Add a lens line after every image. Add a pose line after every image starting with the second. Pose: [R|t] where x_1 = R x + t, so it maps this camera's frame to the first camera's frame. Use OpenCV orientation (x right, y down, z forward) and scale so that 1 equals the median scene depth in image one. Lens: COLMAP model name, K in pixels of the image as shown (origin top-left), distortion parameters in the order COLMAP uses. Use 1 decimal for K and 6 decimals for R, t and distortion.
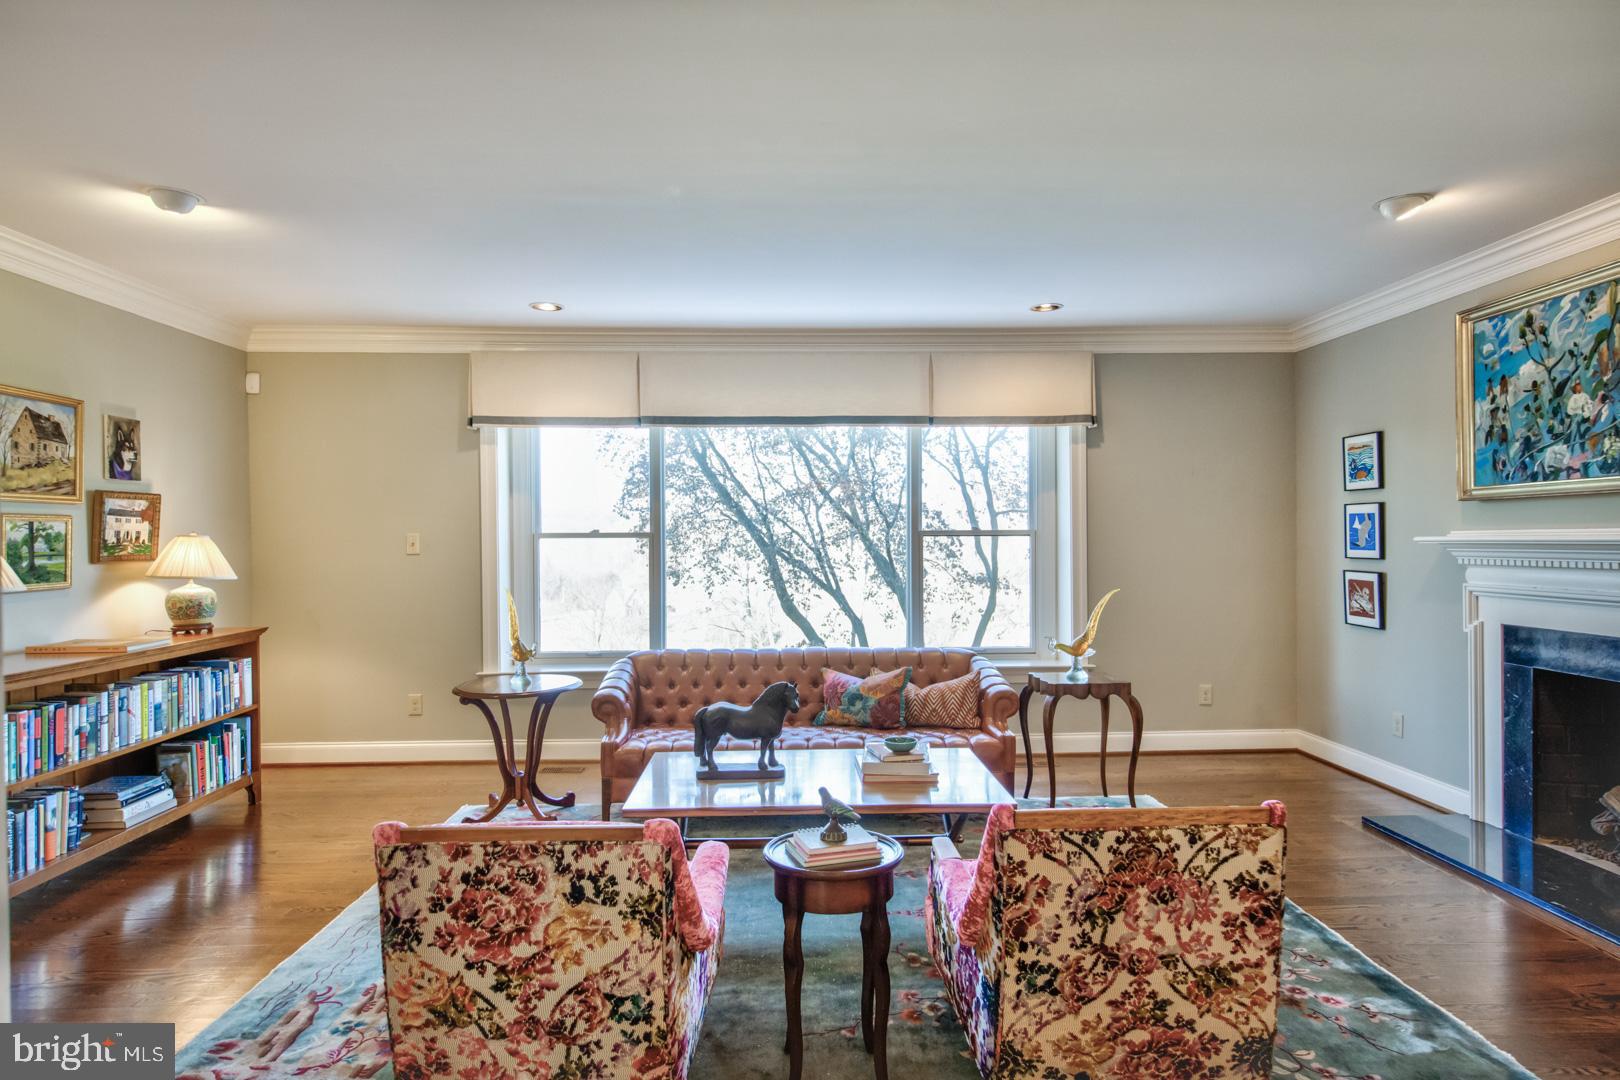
lens RADIAL K [[941.0, 0, 808.2], [0, 941.0, 545.0], [0, 0, 1]] dist [0.006069, -0.001063]
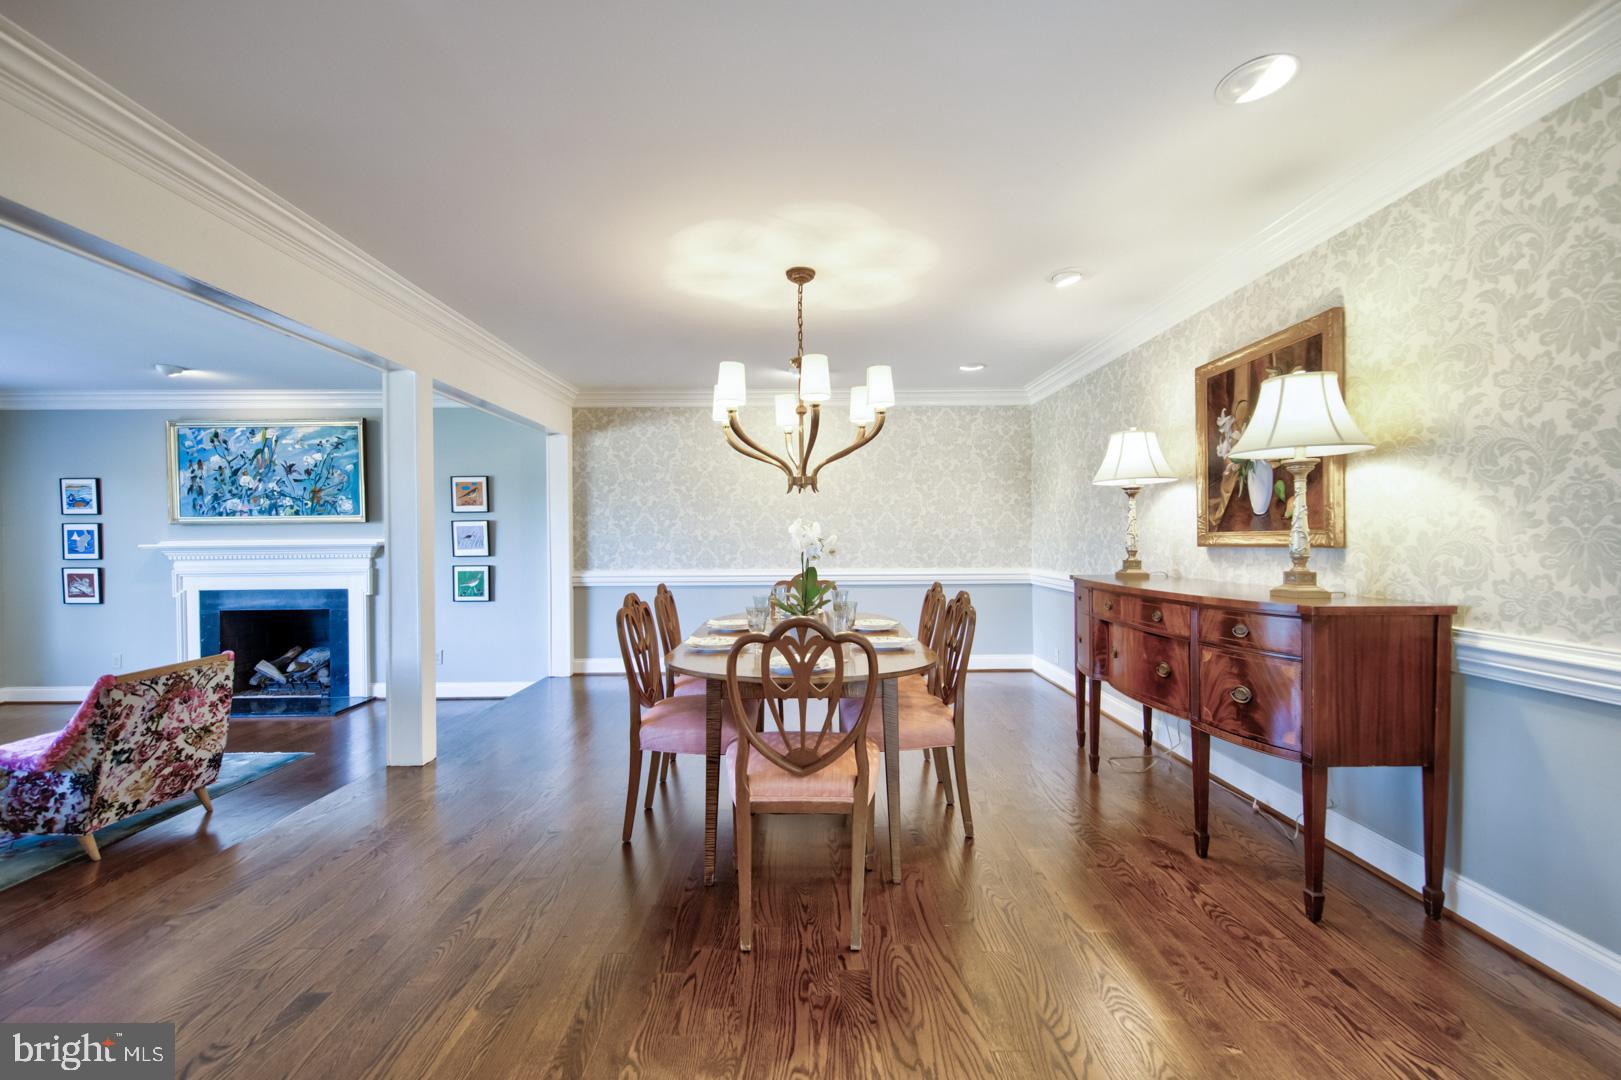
lens RADIAL K [[645.4, 0, 803.2], [0, 645.4, 541.9], [0, 0, 1]] dist [0.002520, -0.001675]
pose [[0.029975, -0.001683, 0.999549, -0.572488], [0.016658, 0.999861, 0.001184, 0.005676], [-0.999412, 0.016615, 0.029999, -0.275897]]
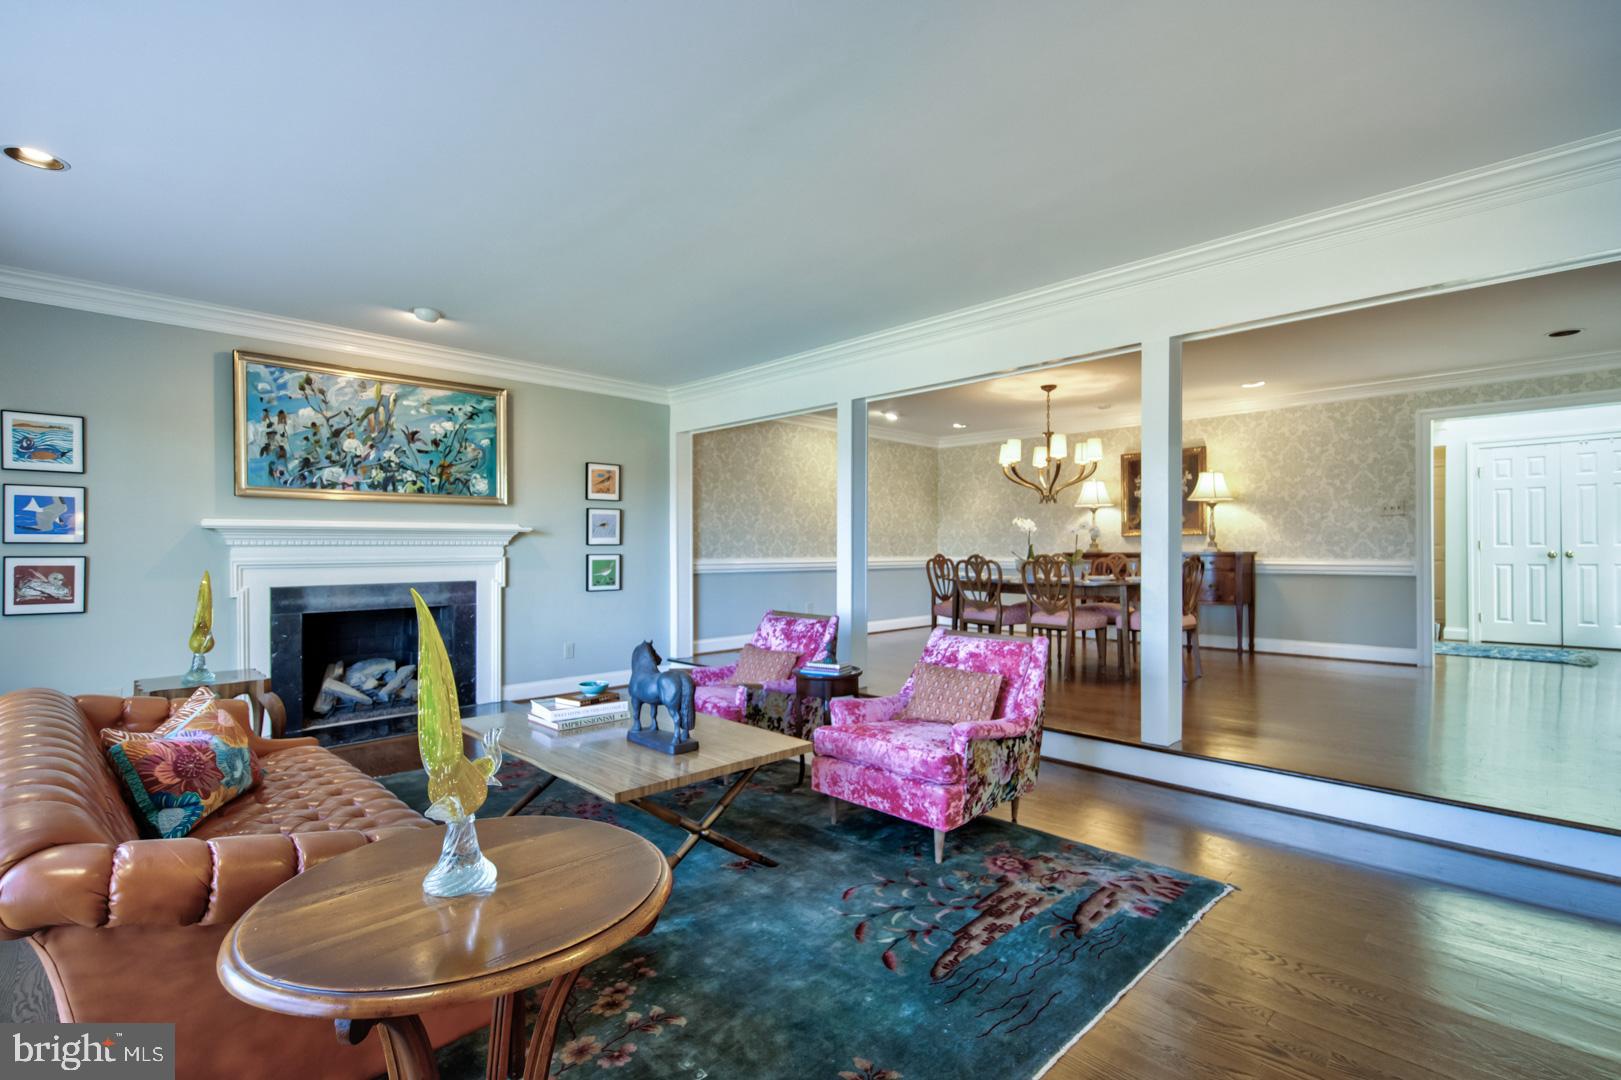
lens RADIAL K [[738.8, 0, 808.7], [0, 738.8, 549.7], [0, 0, 1]] dist [0.004973, -0.005563]
pose [[-0.673125, 0.008100, 0.739485, -0.658852], [0.013722, 0.999905, 0.001538, 0.040911], [-0.739402, 0.011182, -0.673172, 1.246994]]
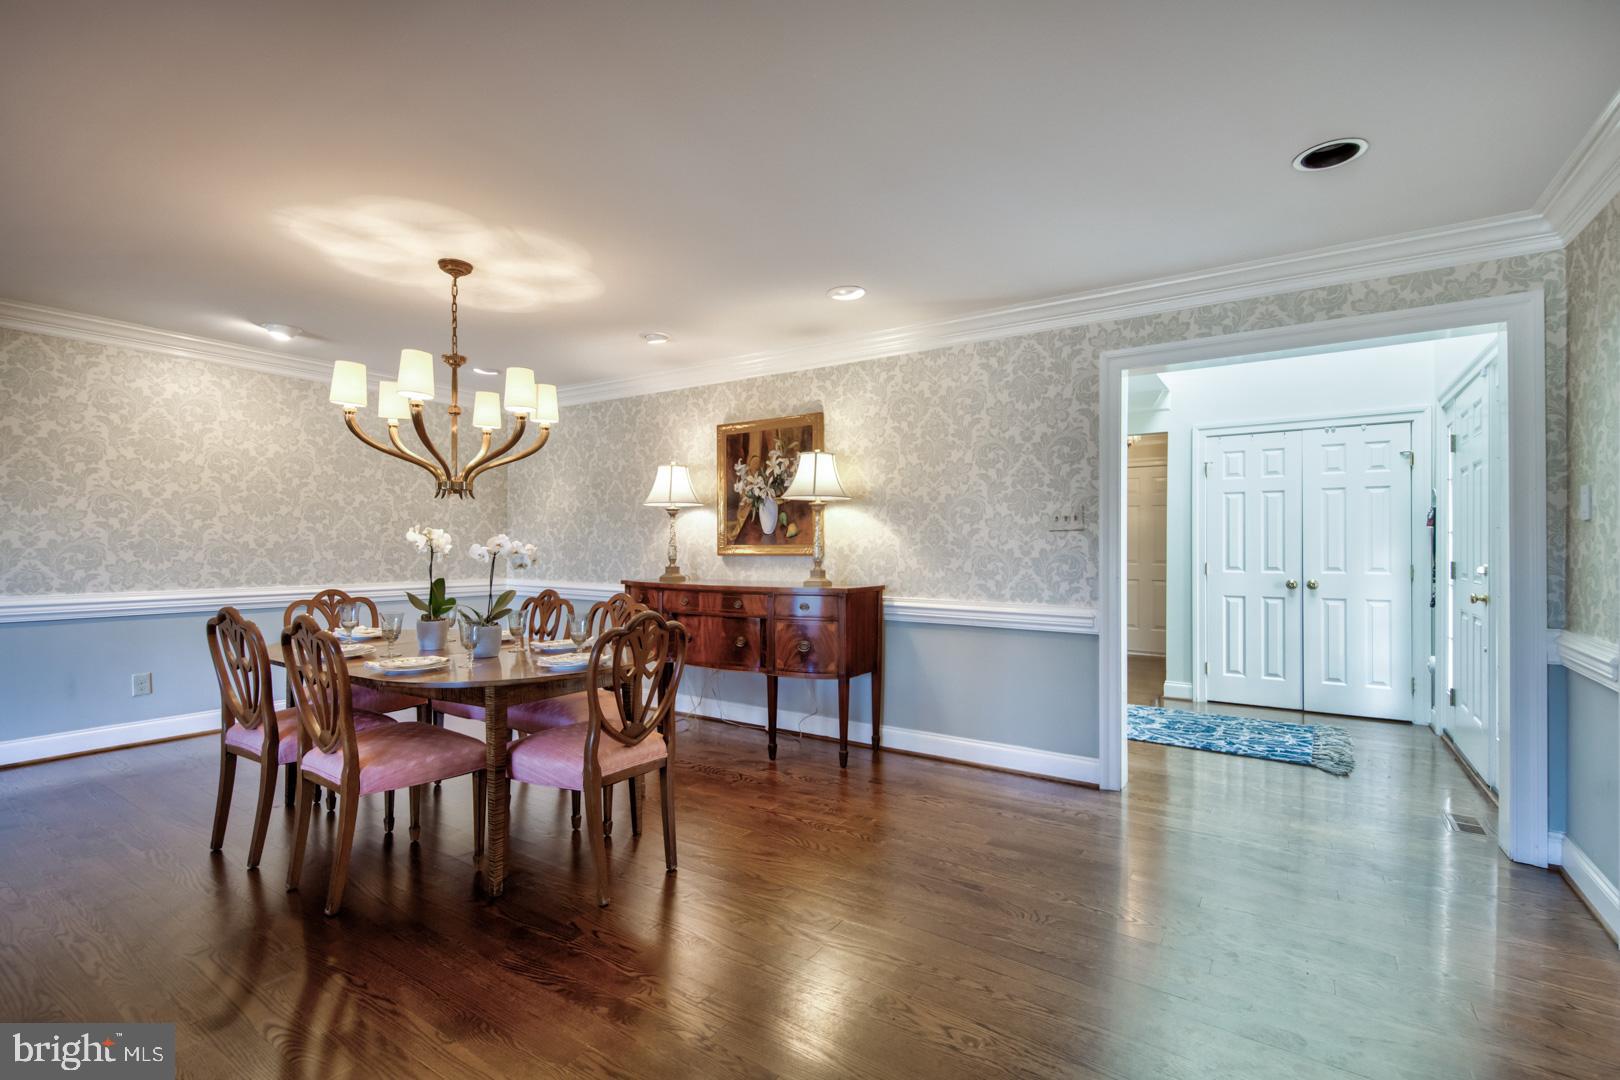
lens RADIAL K [[738.3, 0, 800.4], [0, 738.3, 544.3], [0, 0, 1]] dist [0.004973, -0.005563]
pose [[-0.813268, 0.004252, 0.581873, -0.598872], [0.005946, 0.999982, 0.001004, 0.000907], [-0.581858, 0.004276, -0.813279, 0.201308]]
